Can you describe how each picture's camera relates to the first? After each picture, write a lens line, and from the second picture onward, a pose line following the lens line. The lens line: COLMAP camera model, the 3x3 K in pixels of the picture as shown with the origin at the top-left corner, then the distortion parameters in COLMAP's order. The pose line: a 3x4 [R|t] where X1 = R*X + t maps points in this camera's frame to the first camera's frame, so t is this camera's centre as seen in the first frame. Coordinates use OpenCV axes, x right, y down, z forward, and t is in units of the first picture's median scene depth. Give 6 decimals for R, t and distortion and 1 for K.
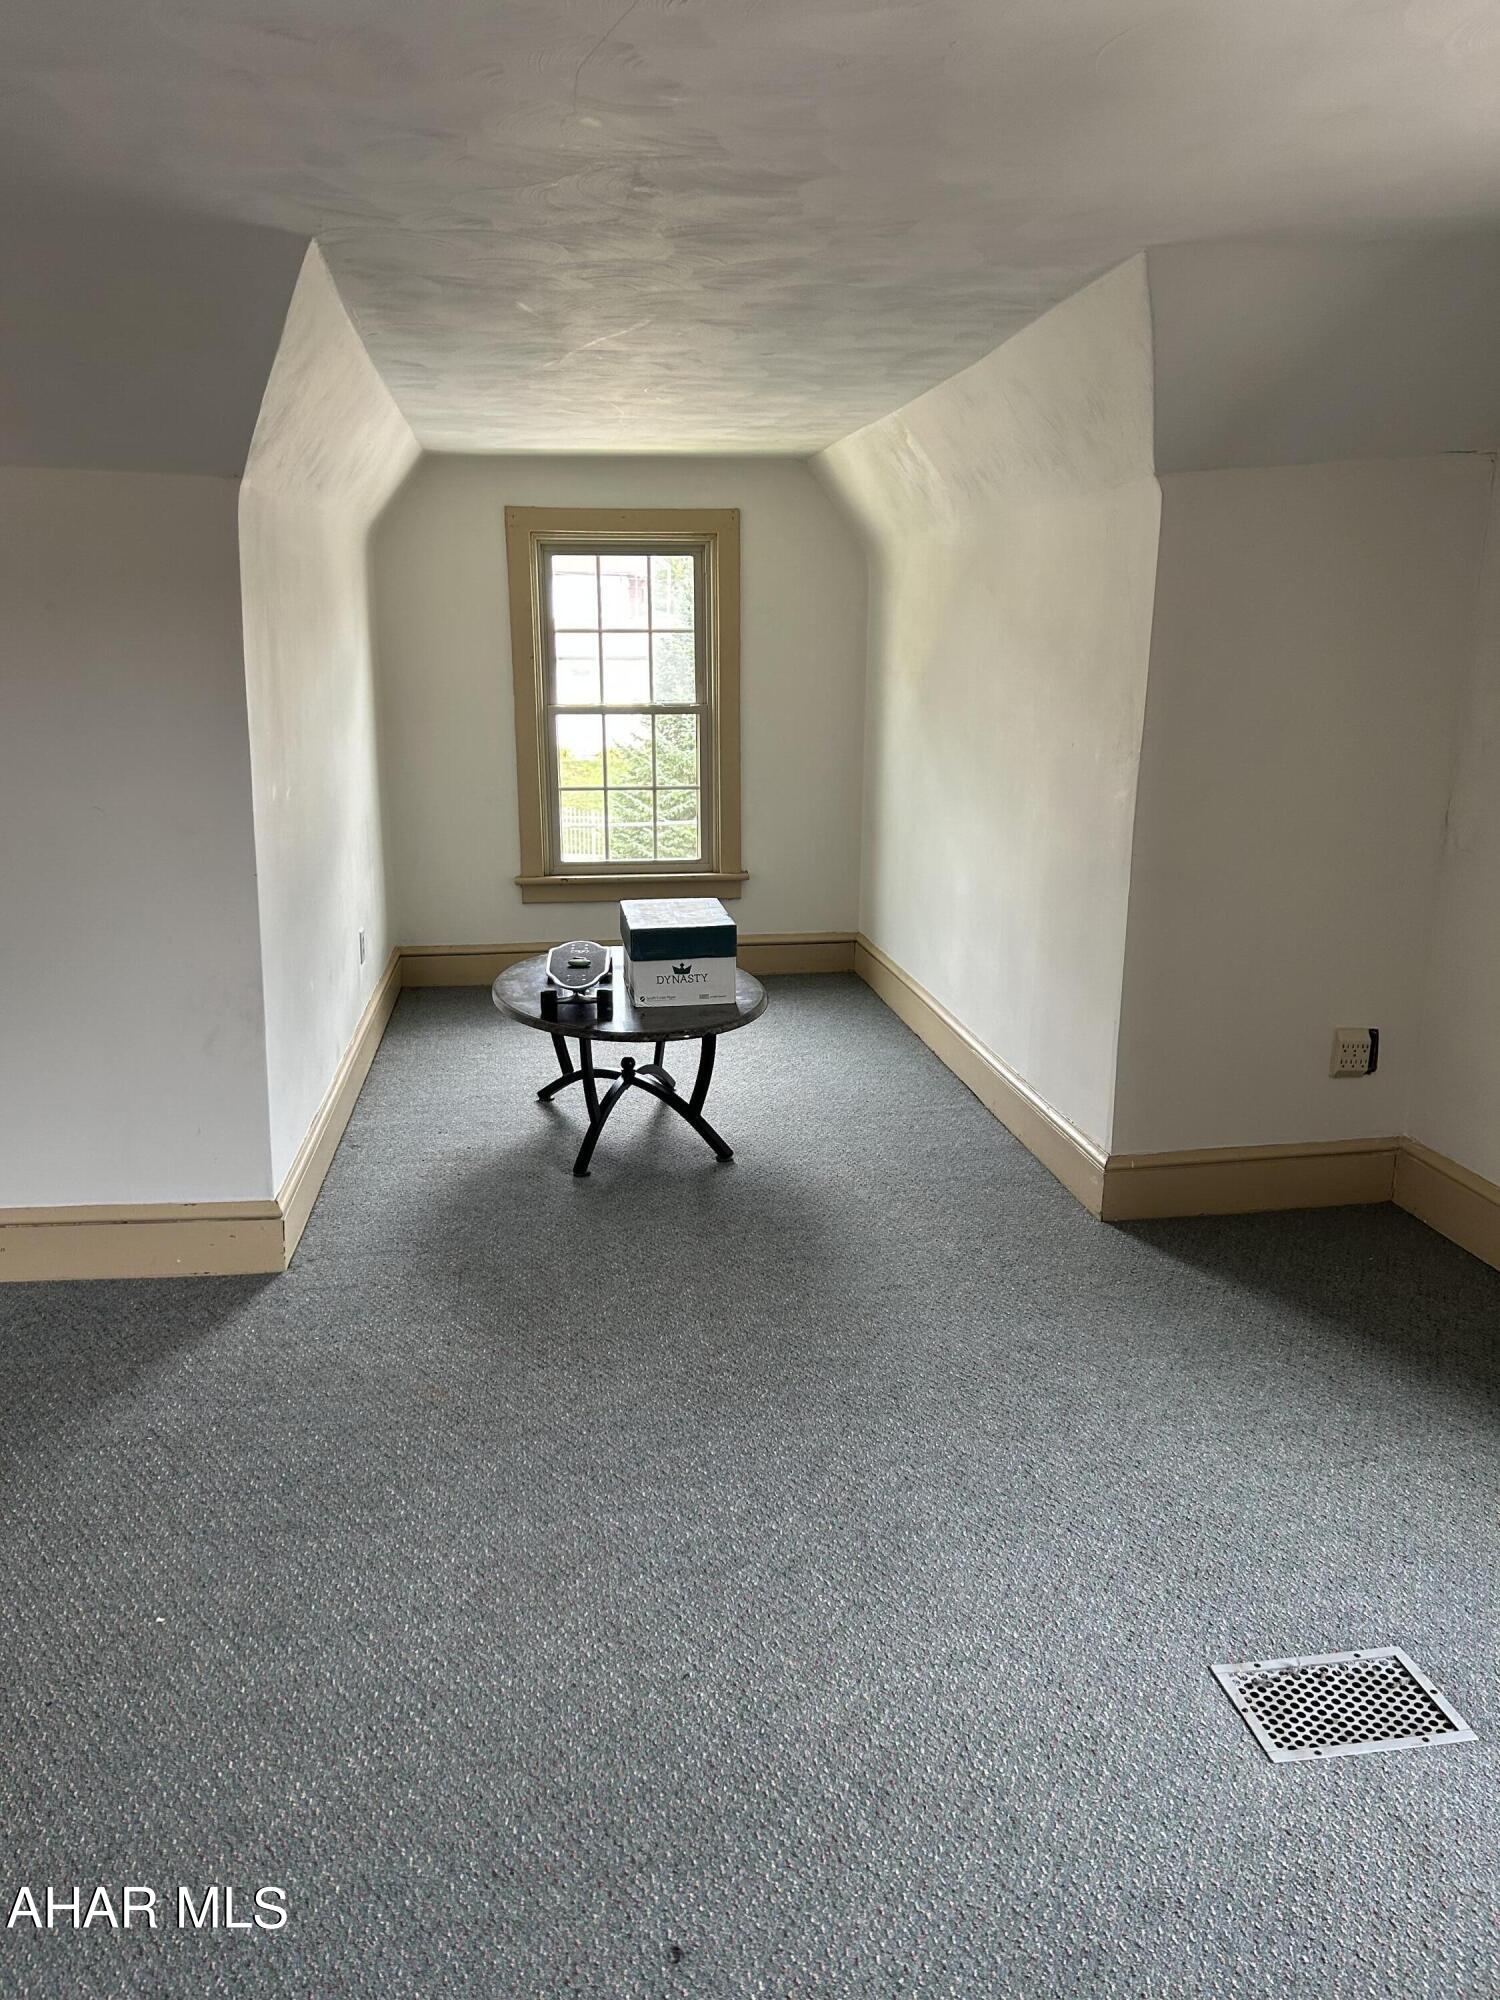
lens RADIAL K [[1523.1, 0, 750.0], [0, 1523.1, 1000.0], [0, 0, 1]] dist [-0.002373, -0.002414]
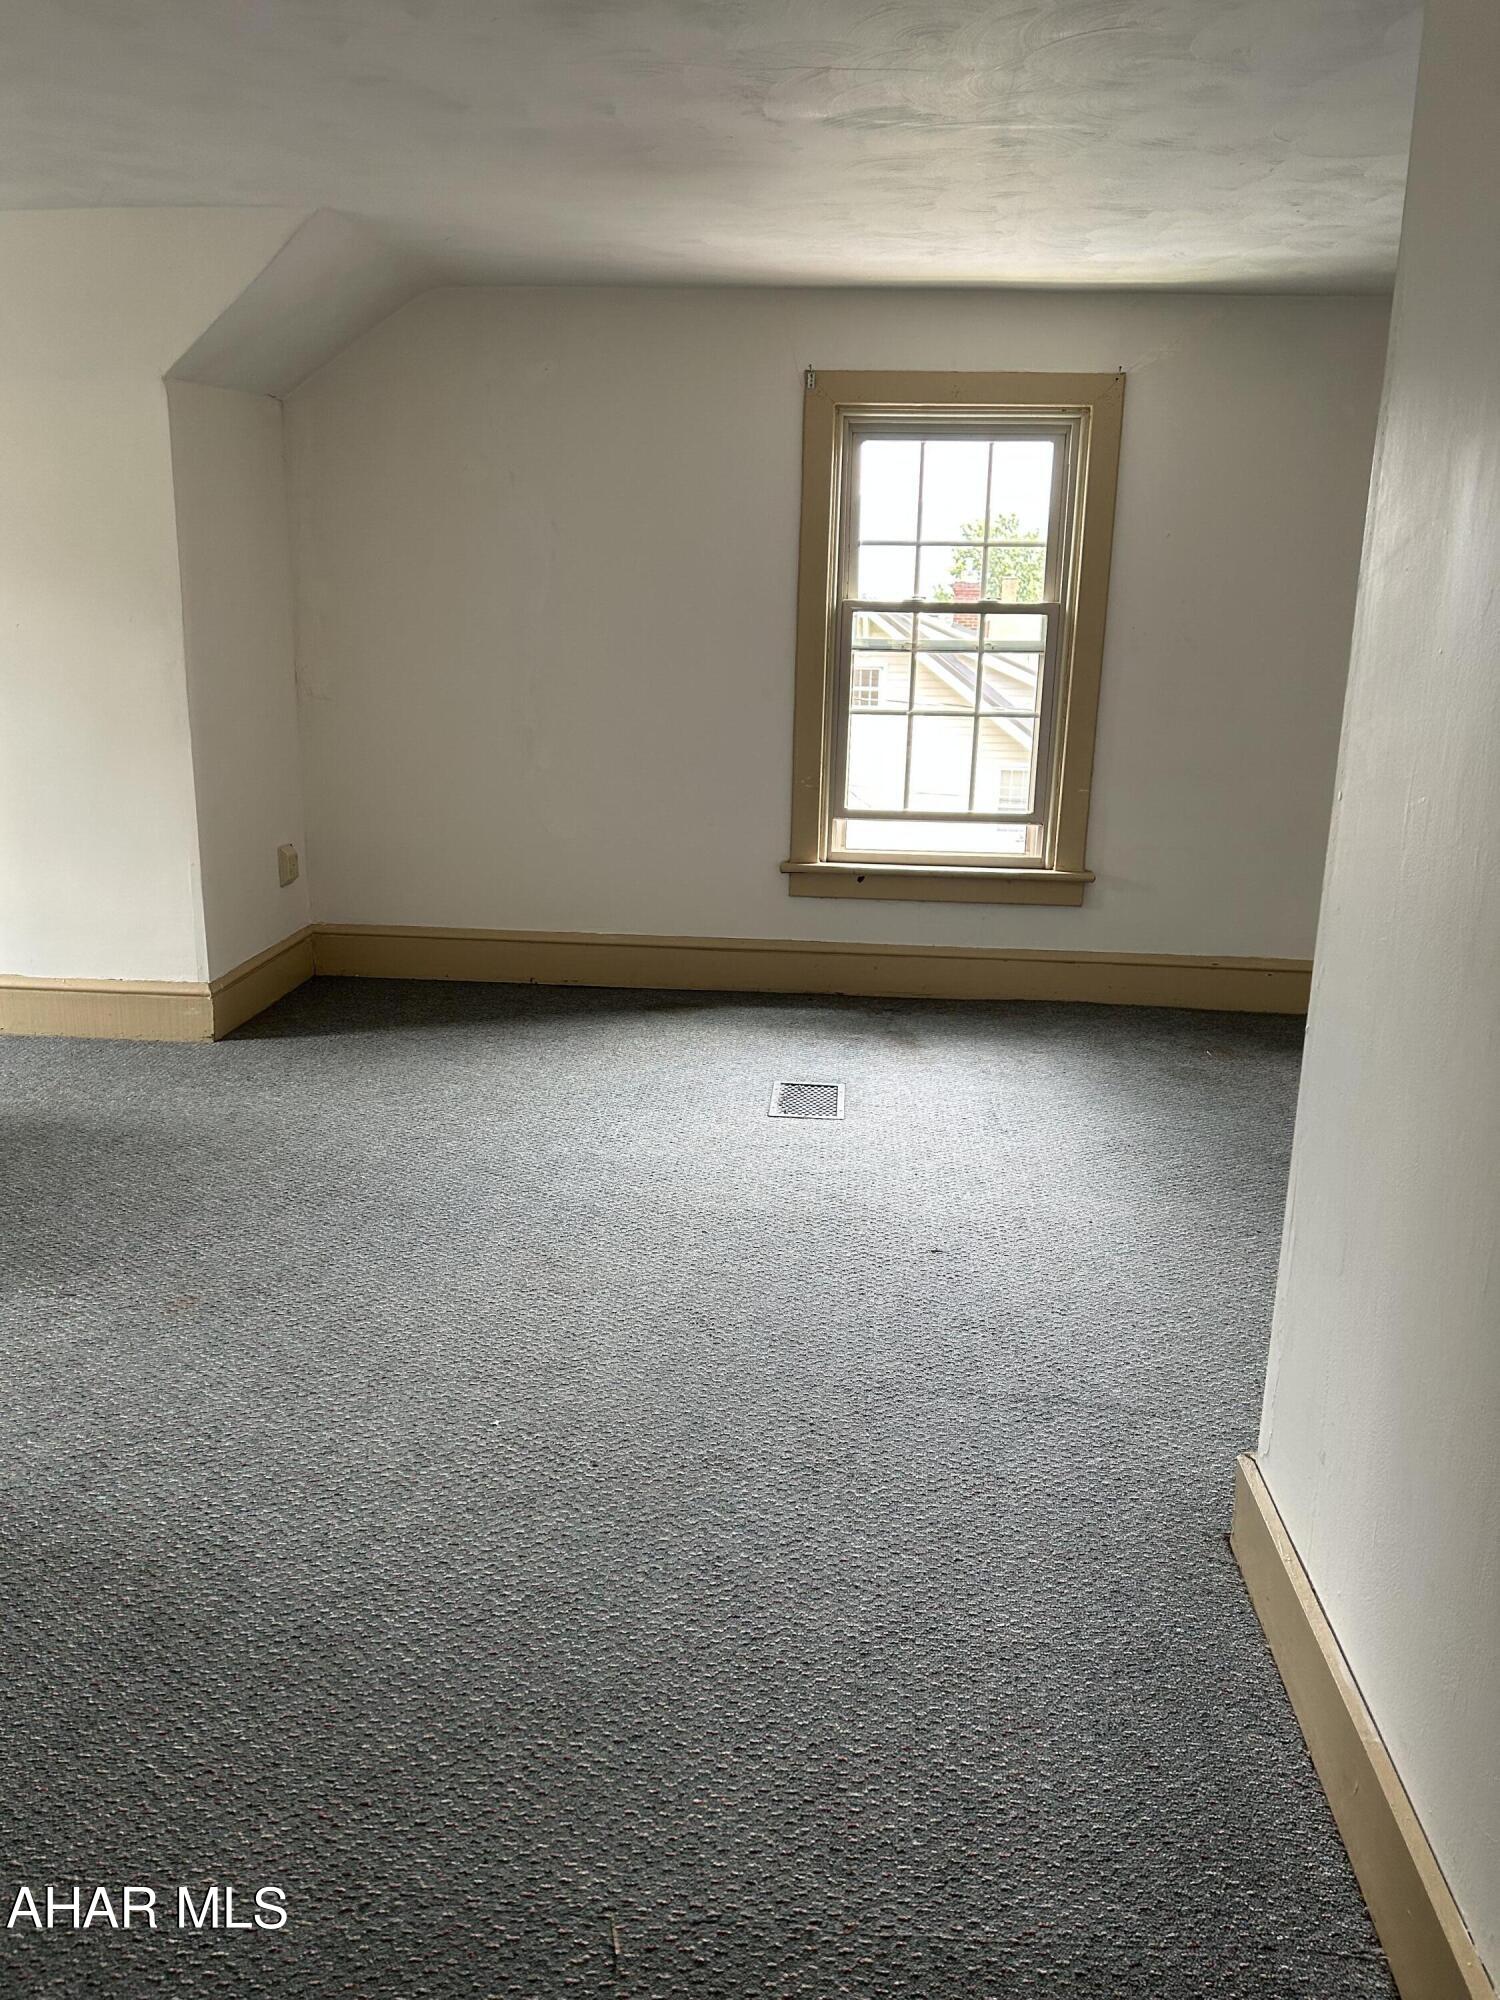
lens RADIAL K [[1523.1, 0, 750.0], [0, 1523.1, 1000.0], [0, 0, 1]] dist [-0.002373, -0.002414]
pose [[0.206899, -0.248067, 0.946391, -0.889267], [0.197129, 0.958052, 0.208028, -0.058503], [-0.958297, 0.143520, 0.247121, 0.319796]]
